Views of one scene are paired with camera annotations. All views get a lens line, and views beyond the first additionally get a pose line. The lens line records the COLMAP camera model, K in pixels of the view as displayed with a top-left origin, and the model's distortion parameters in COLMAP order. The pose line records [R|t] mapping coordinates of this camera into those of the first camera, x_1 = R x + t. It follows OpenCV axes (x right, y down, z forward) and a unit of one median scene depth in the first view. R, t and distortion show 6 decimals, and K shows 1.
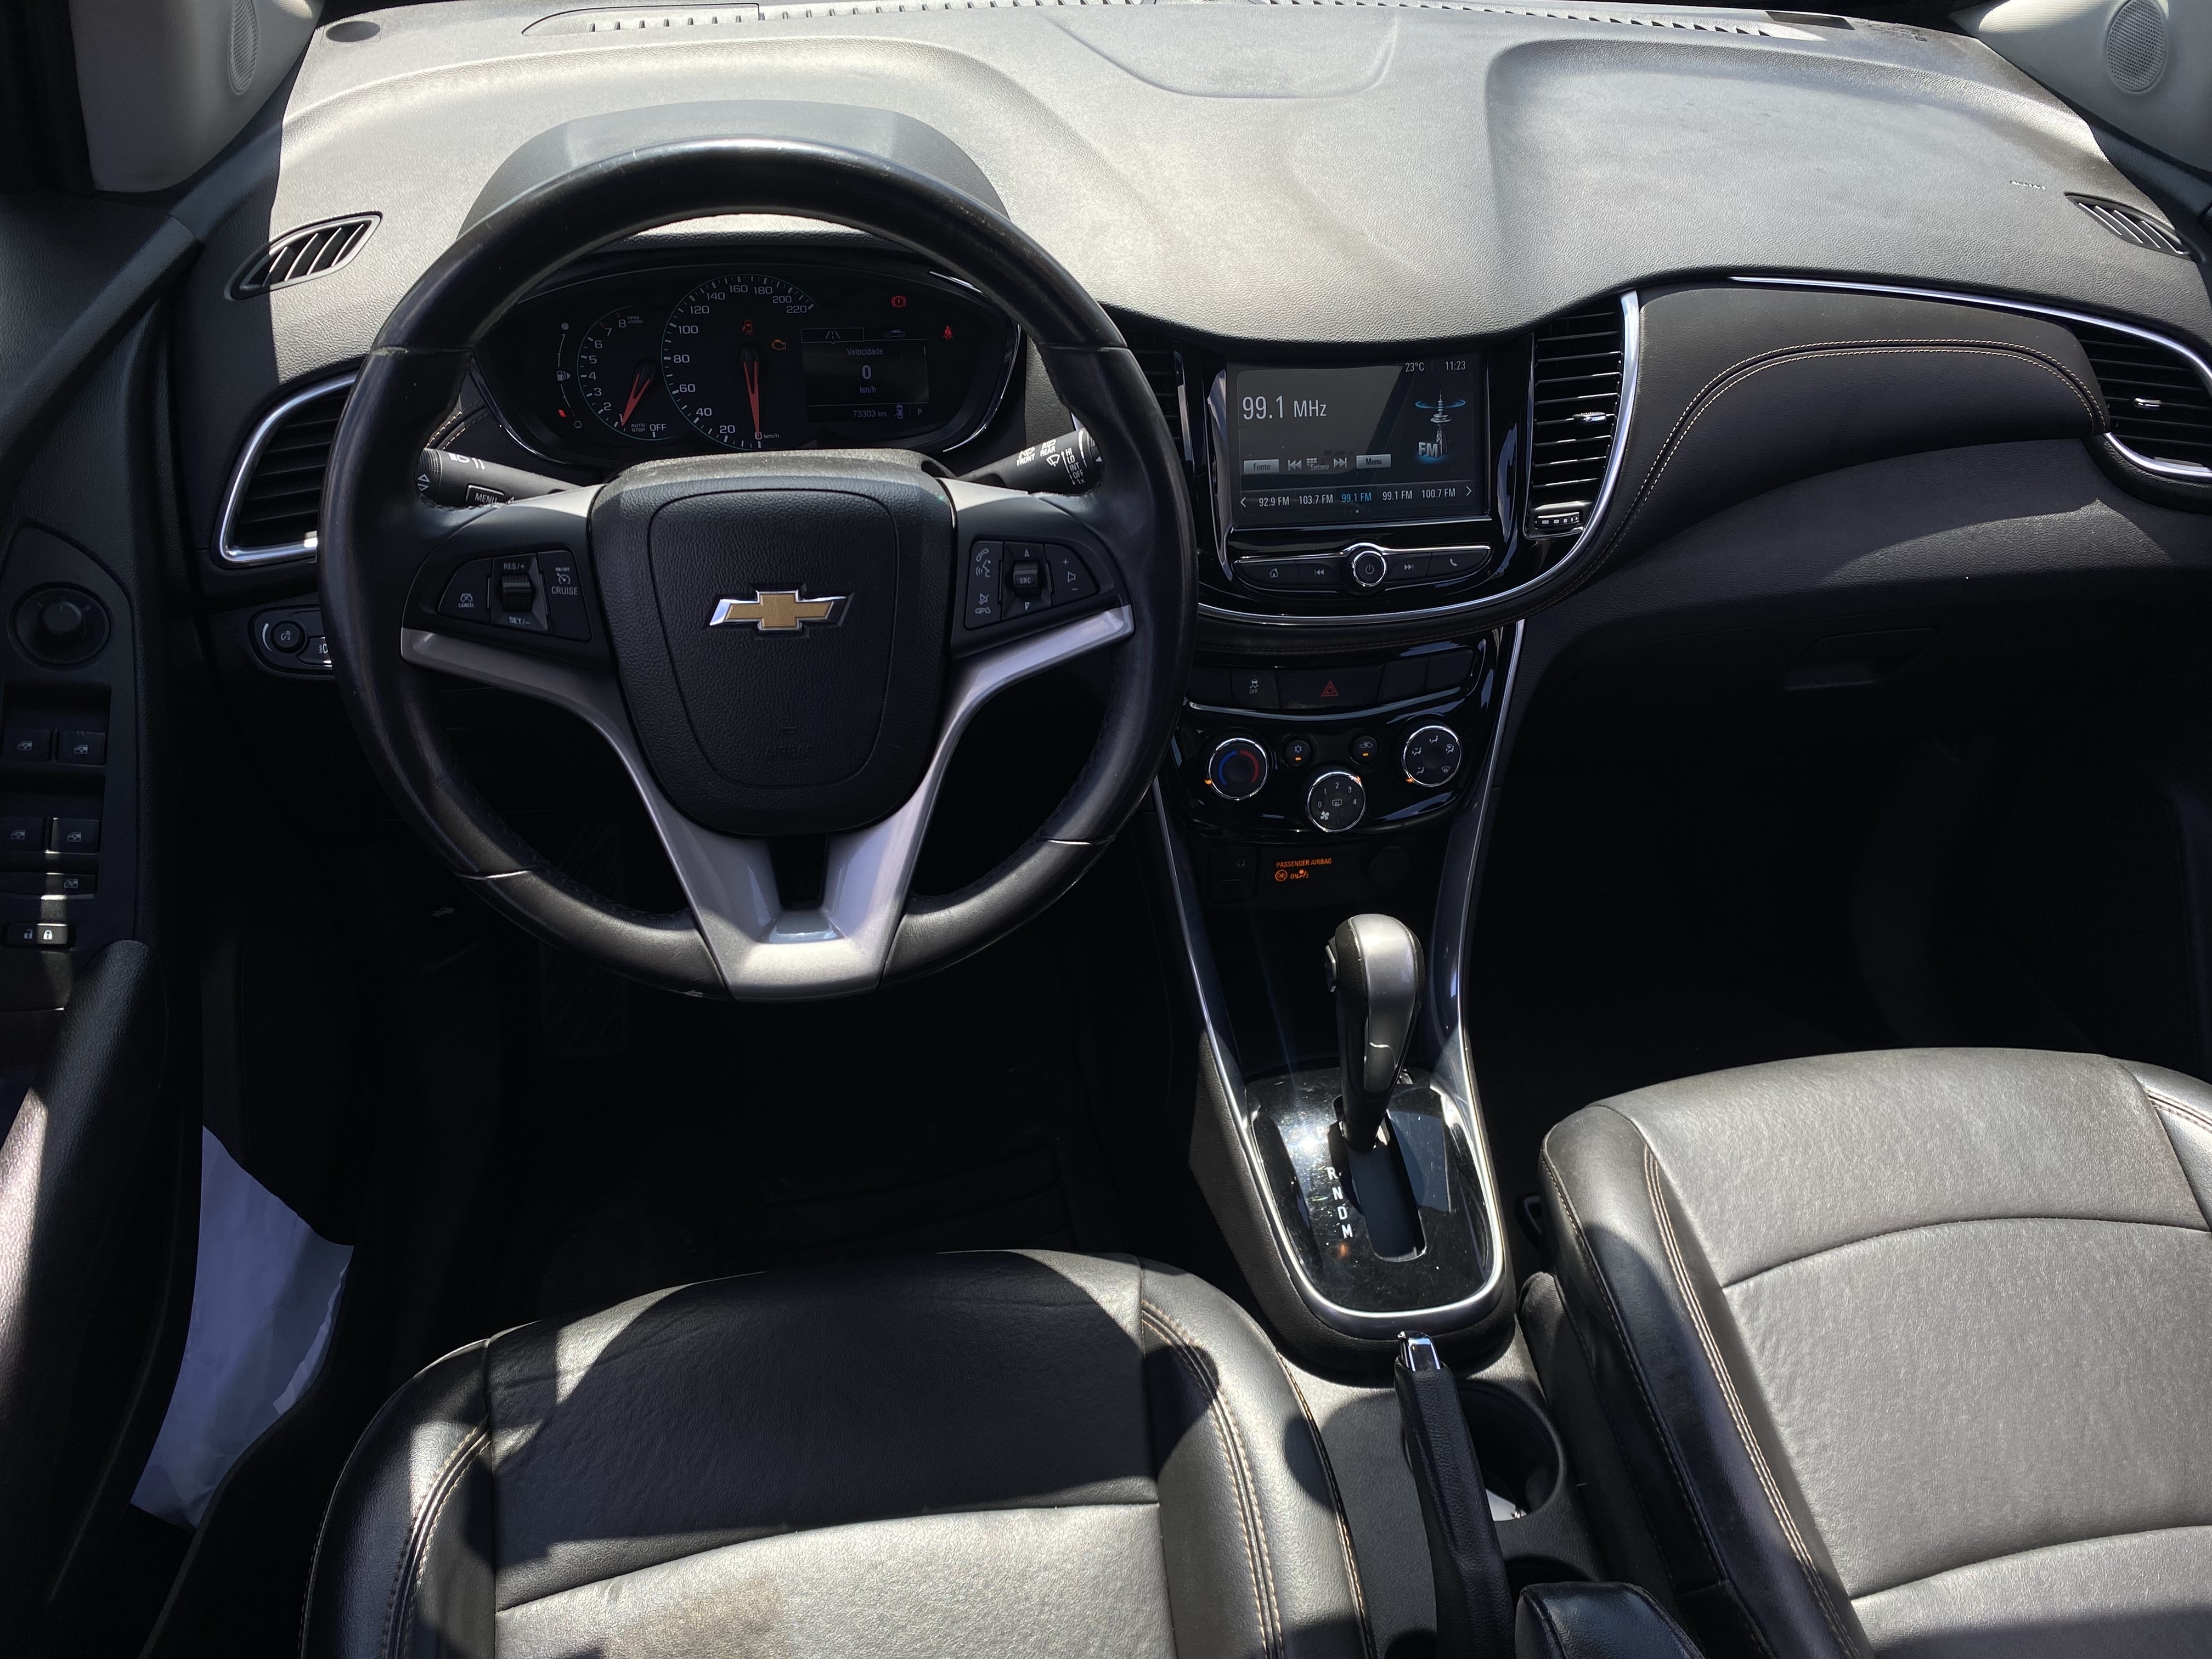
lens RADIAL K [[1707.7, 0, 1106.0], [0, 1707.7, 829.5], [0, 0, 1]] dist [0.004321, -0.000391]
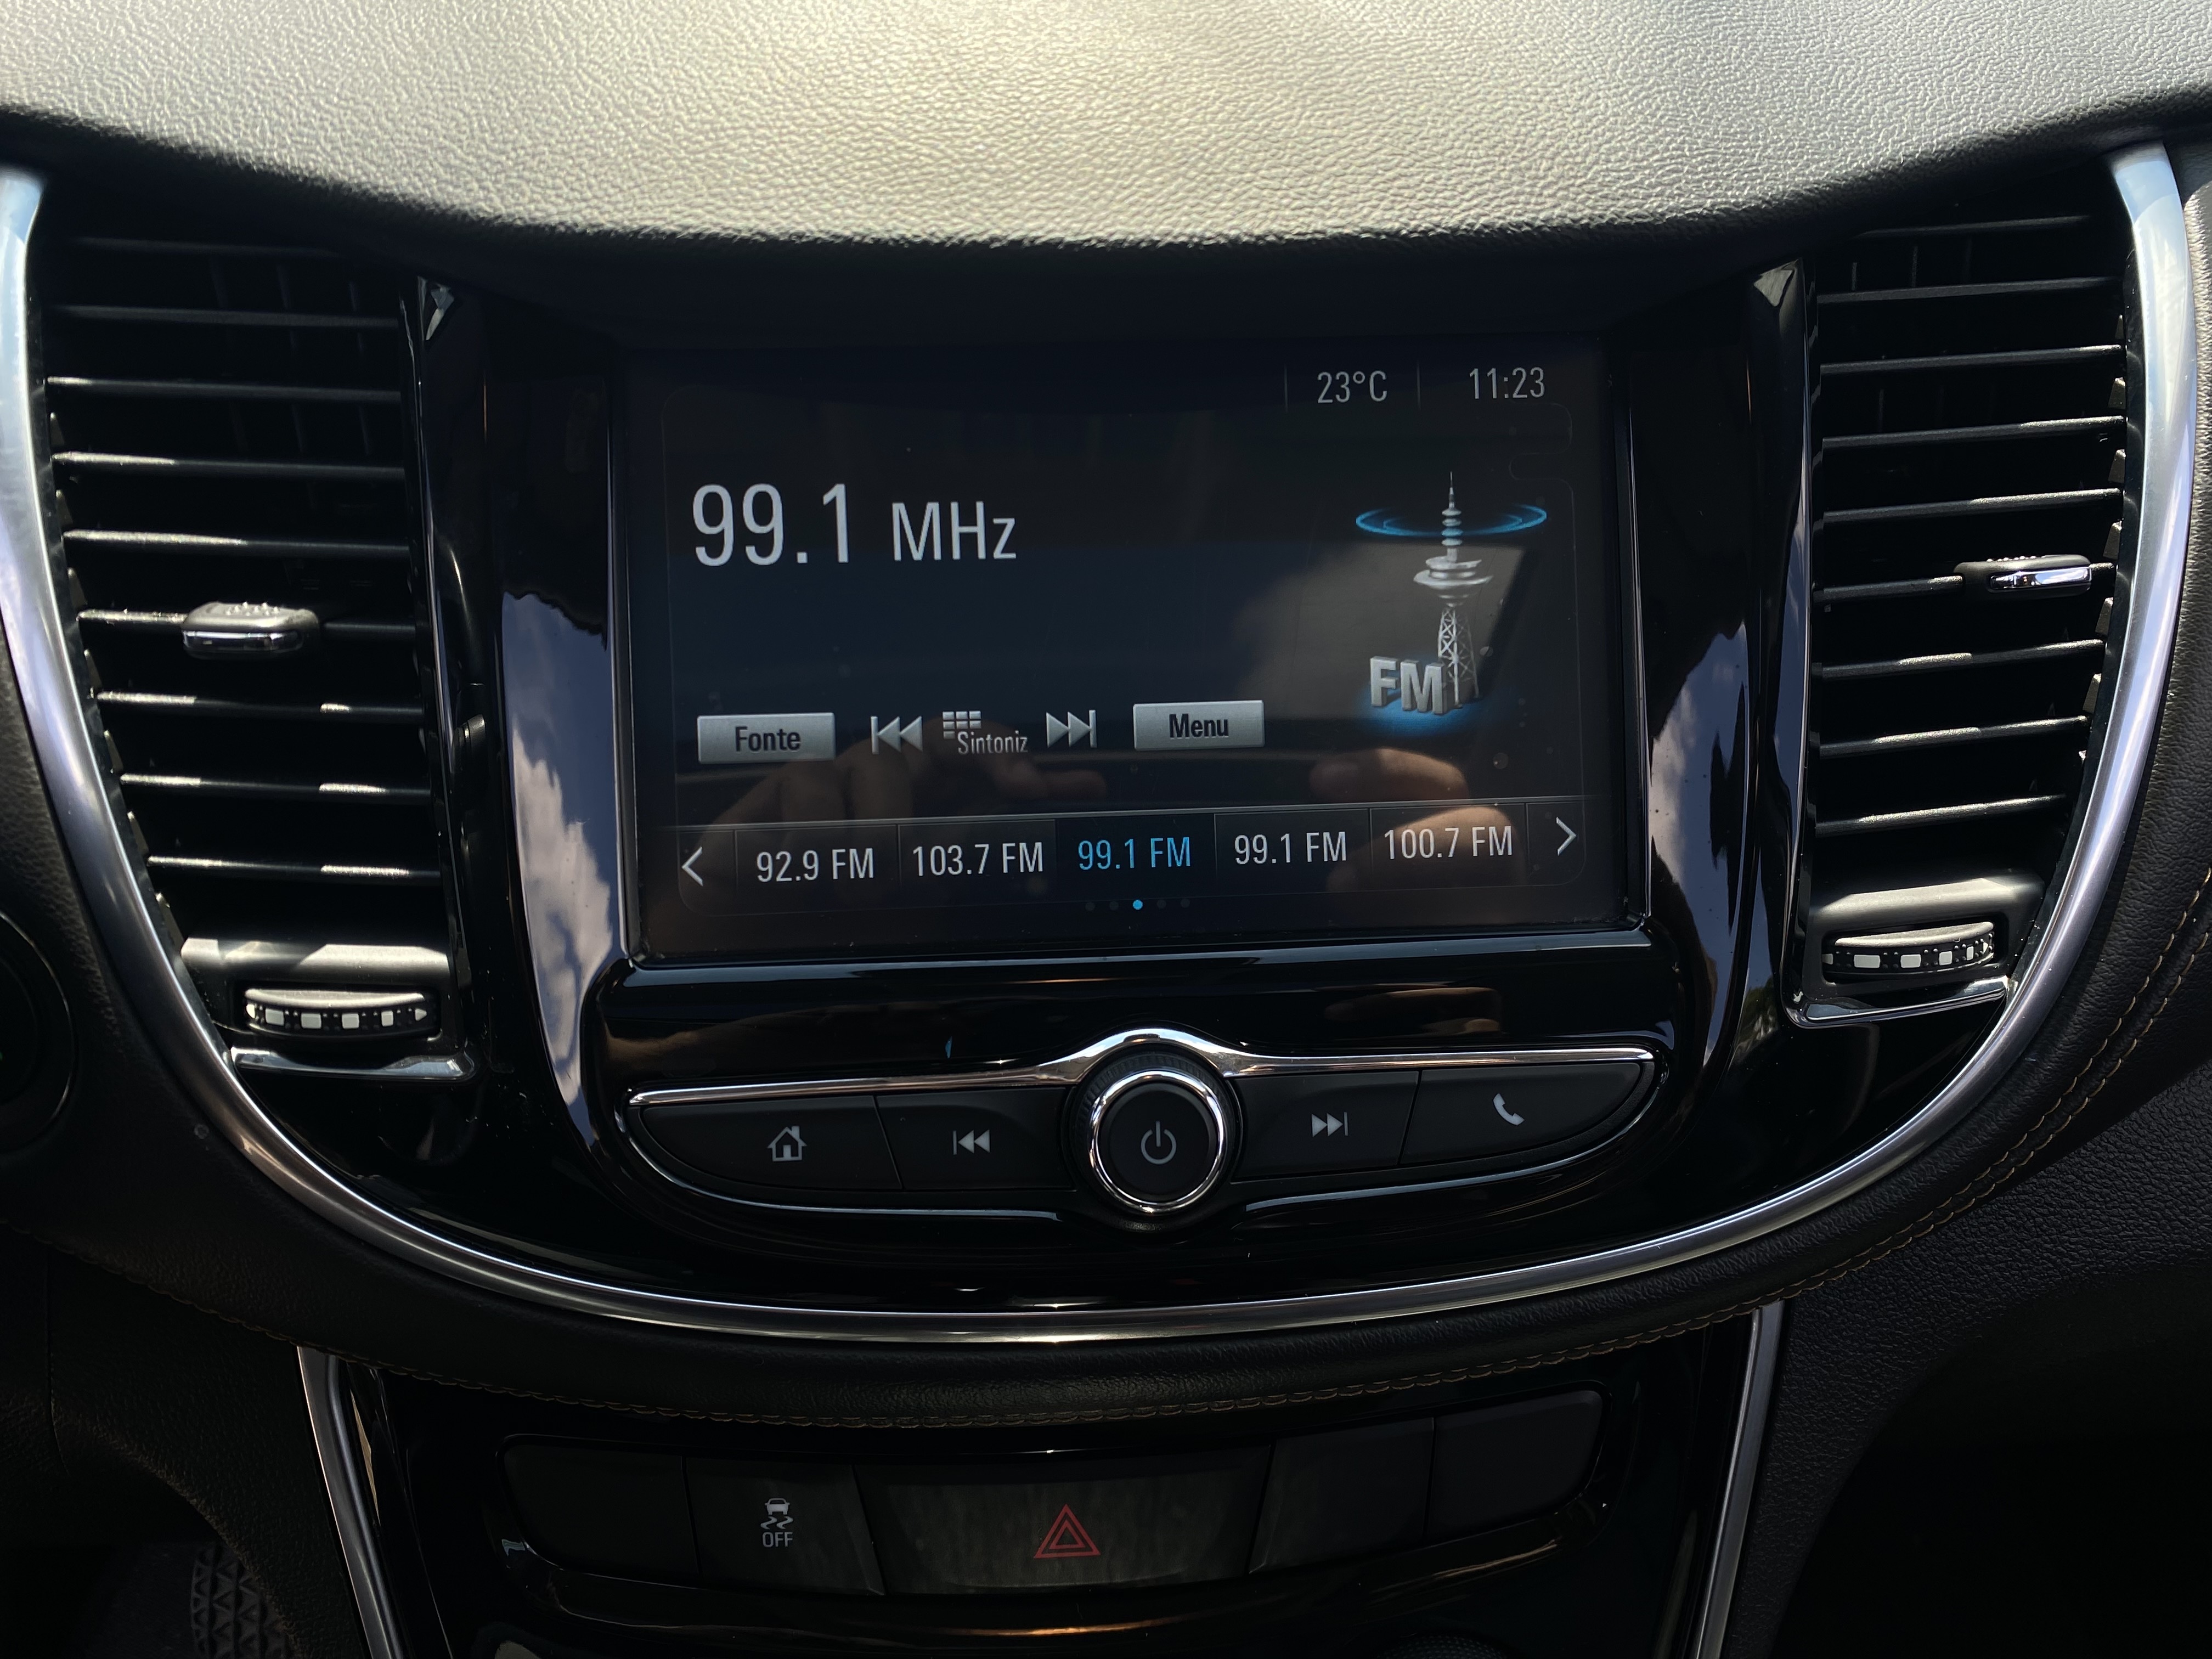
lens RADIAL K [[1707.7, 0, 1106.0], [0, 1707.7, 829.5], [0, 0, 1]] dist [0.004321, -0.000391]
pose [[0.993504, 0.016354, -0.112619, 0.171343], [-0.033755, 0.987434, -0.154385, -0.155768], [0.108679, 0.157184, 0.981571, 0.729857]]
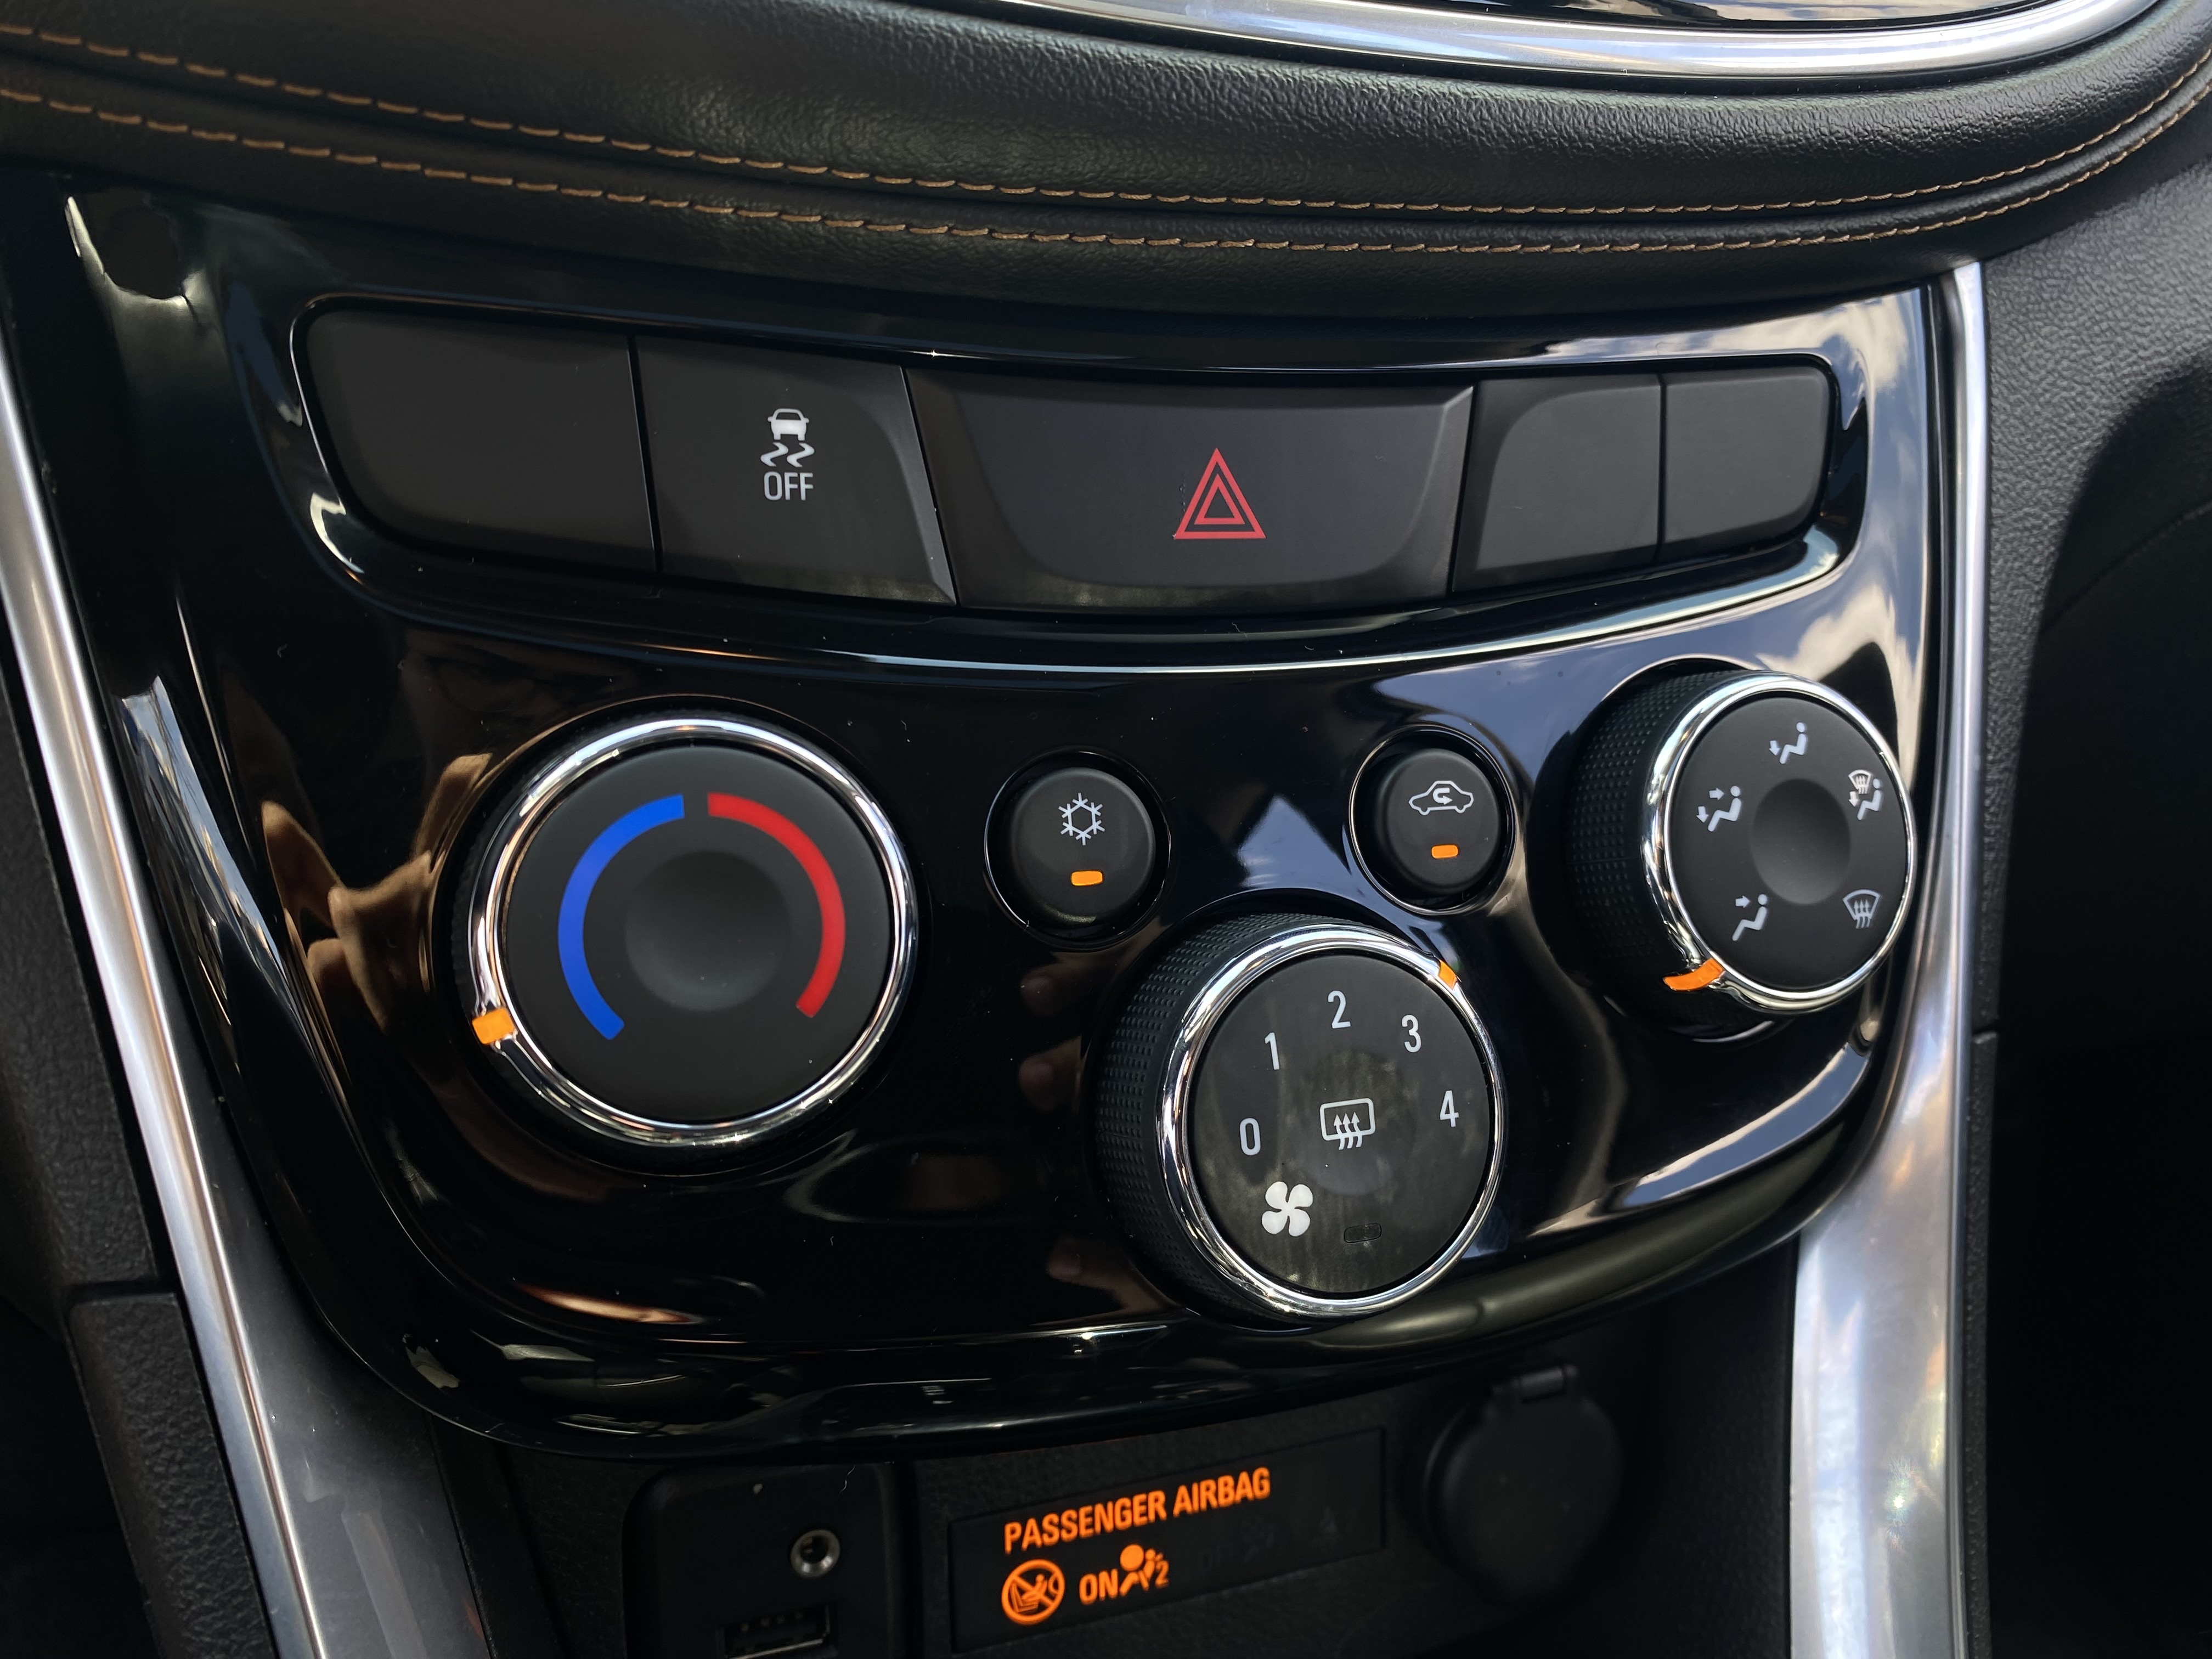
lens RADIAL K [[1707.7, 0, 1106.0], [0, 1707.7, 829.5], [0, 0, 1]] dist [0.004321, -0.000391]
pose [[0.980817, -0.046434, 0.189318, 0.085340], [0.103881, 0.946321, -0.306079, 0.005519], [-0.164943, 0.319875, 0.932992, 0.864478]]
